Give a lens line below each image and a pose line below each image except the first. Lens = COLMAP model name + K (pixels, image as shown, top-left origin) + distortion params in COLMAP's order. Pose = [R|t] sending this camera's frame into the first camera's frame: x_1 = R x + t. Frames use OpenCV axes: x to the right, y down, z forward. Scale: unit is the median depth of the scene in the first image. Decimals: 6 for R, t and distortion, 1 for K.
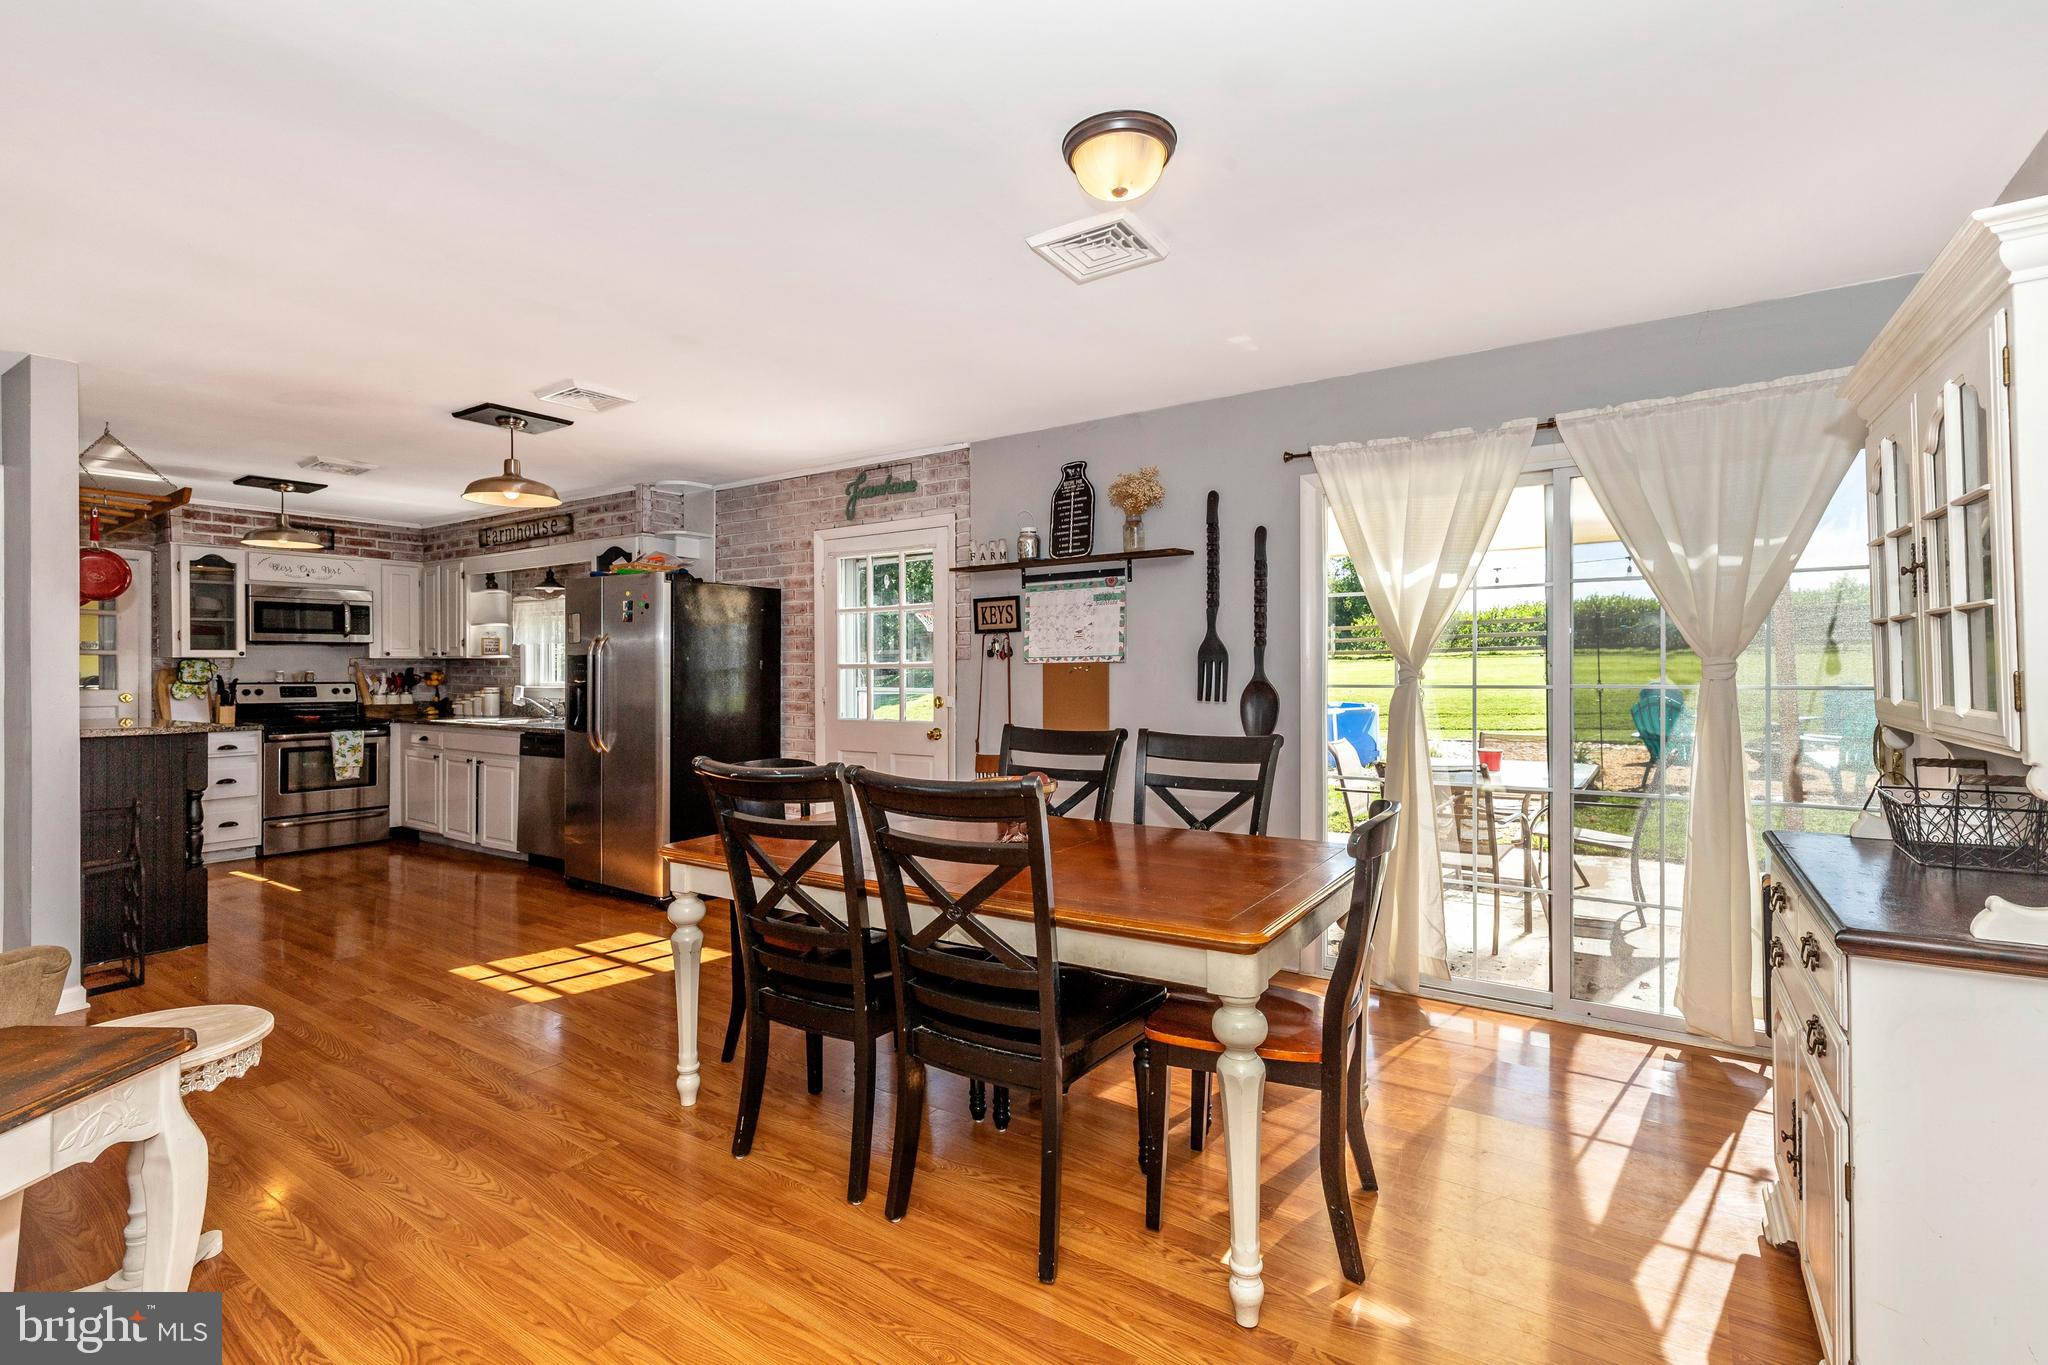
lens RADIAL K [[991.7, 0, 1024.4], [0, 991.7, 692.5], [0, 0, 1]] dist [0.002606, 0.000165]
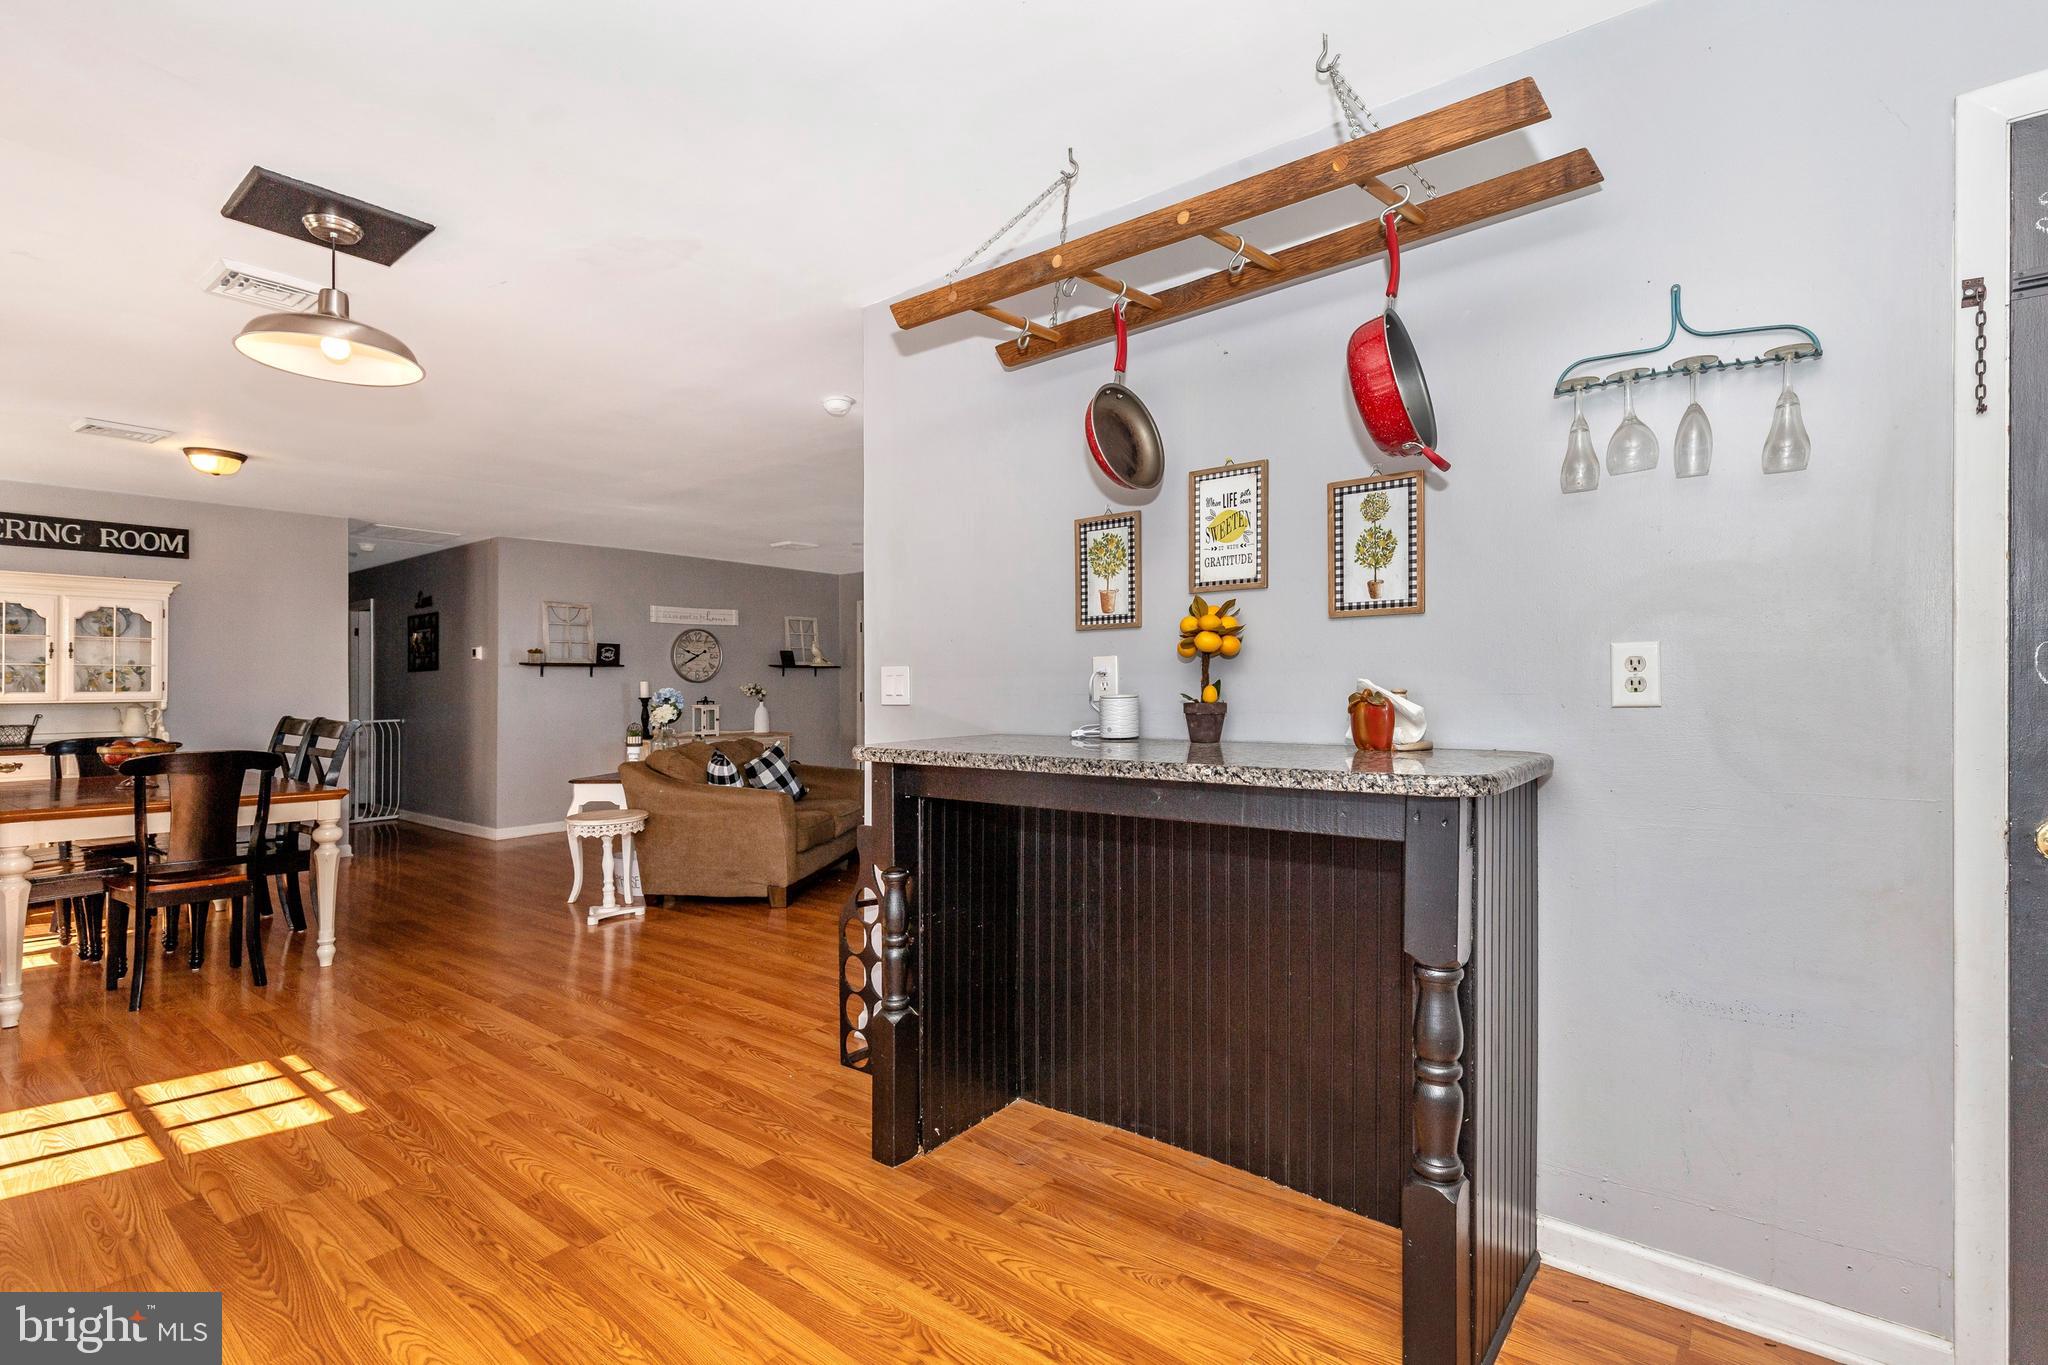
lens RADIAL K [[951.0, 0, 1049.7], [0, 951.0, 691.0], [0, 0, 1]] dist [0.012271, 0.000477]
pose [[-0.998585, 0.017723, 0.050130, -0.822782], [0.019284, 0.999339, 0.030832, -0.006836], [-0.049550, 0.031755, -0.998267, 1.323791]]
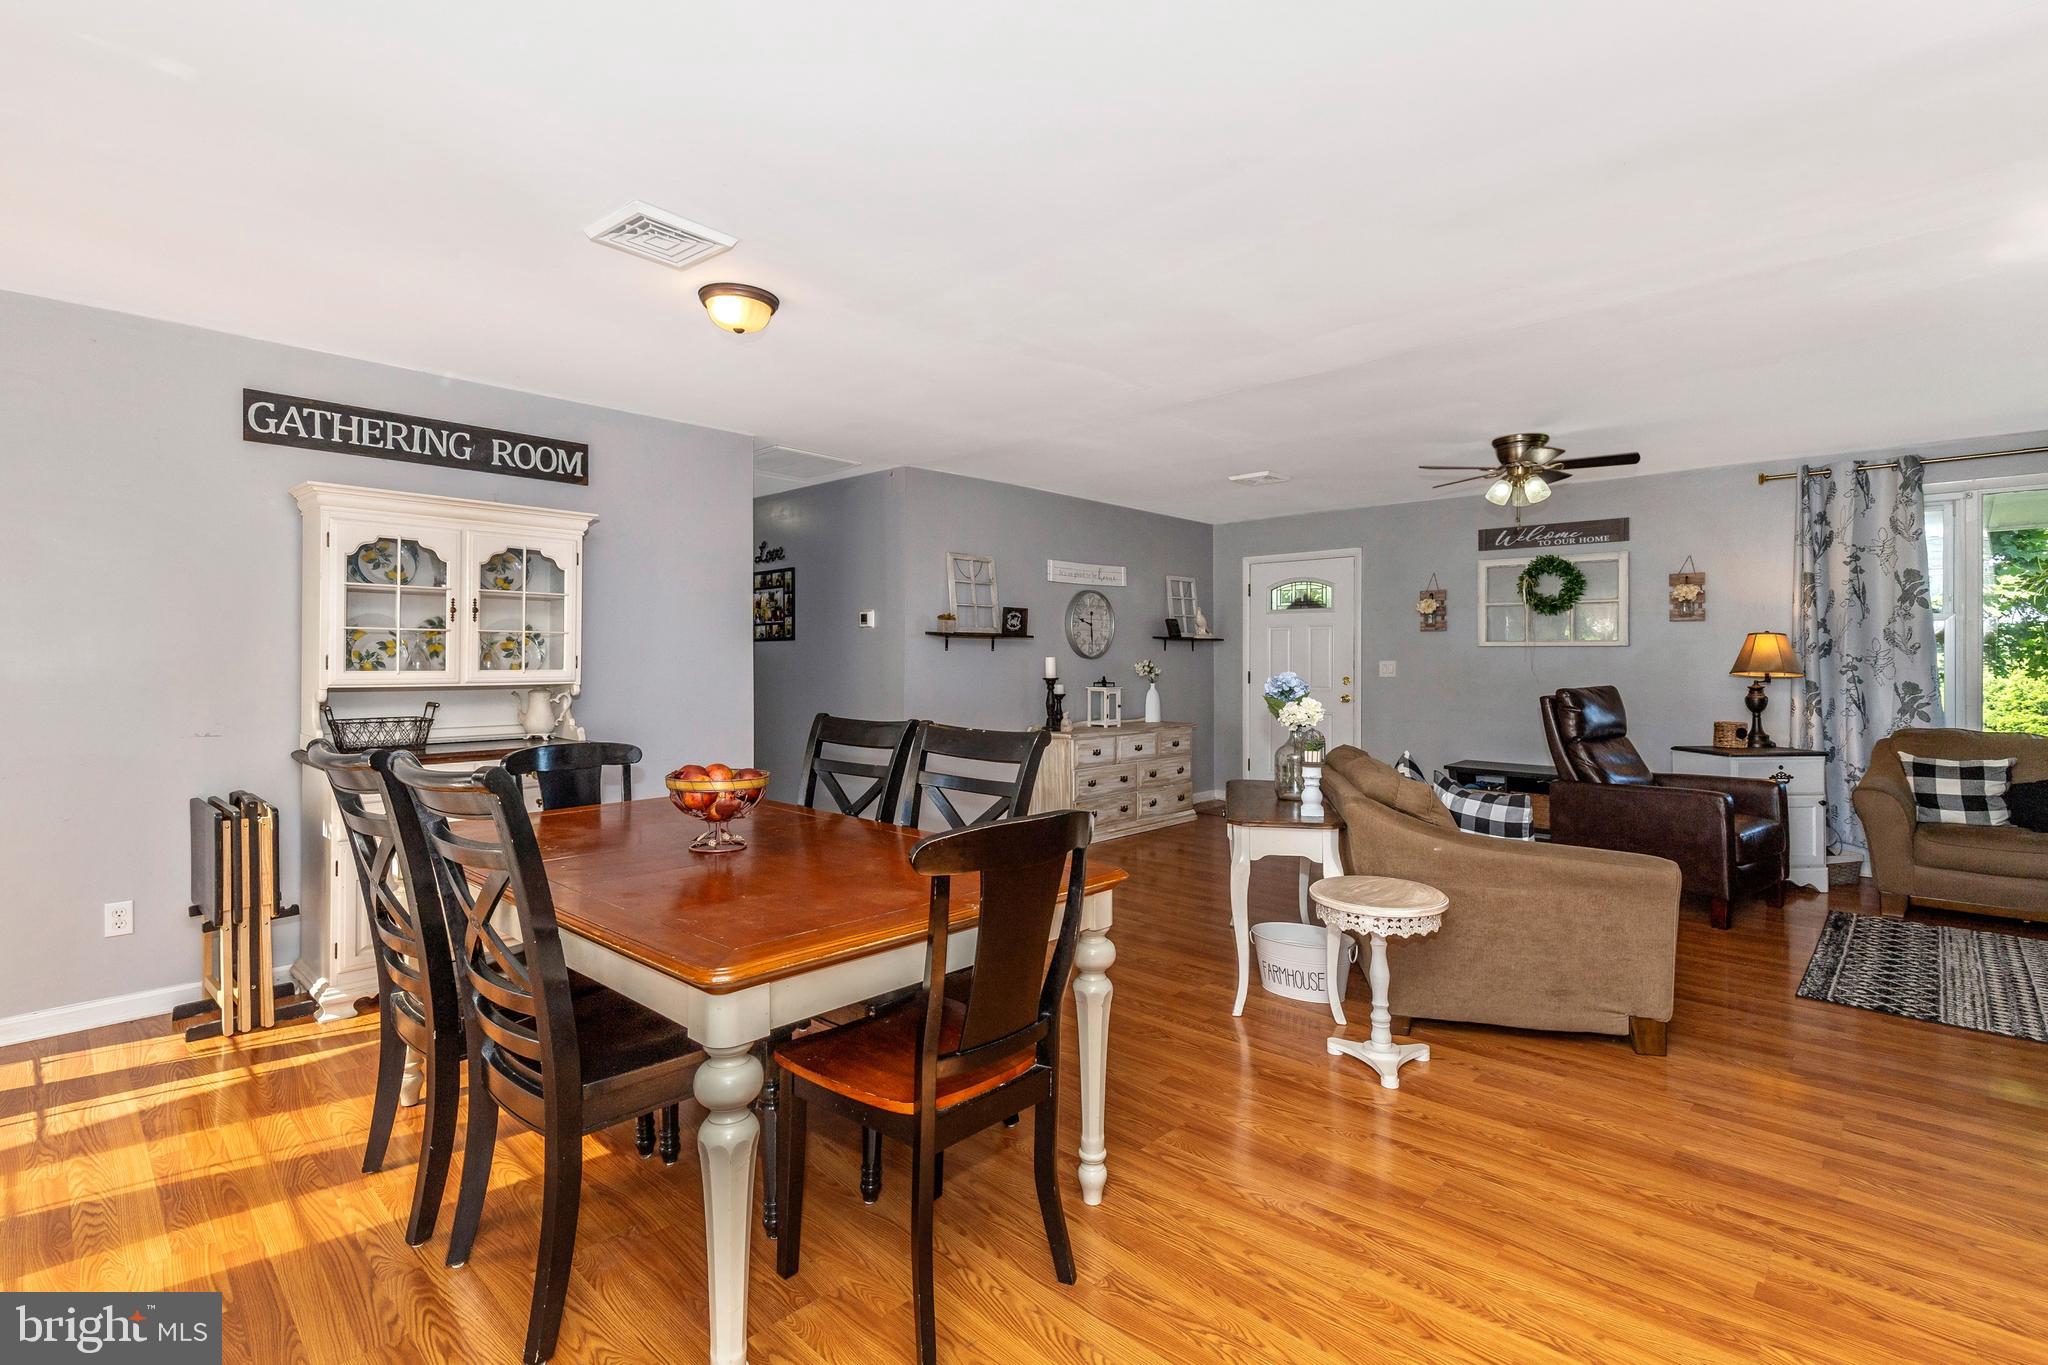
lens RADIAL K [[953.9, 0, 1048.6], [0, 953.9, 671.7], [0, 0, 1]] dist [0.021032, -0.000675]
pose [[-0.990069, 0.008632, 0.140320, -0.248393], [0.013842, 0.999249, 0.036199, -0.012477], [-0.139903, 0.037782, -0.989444, 0.993091]]
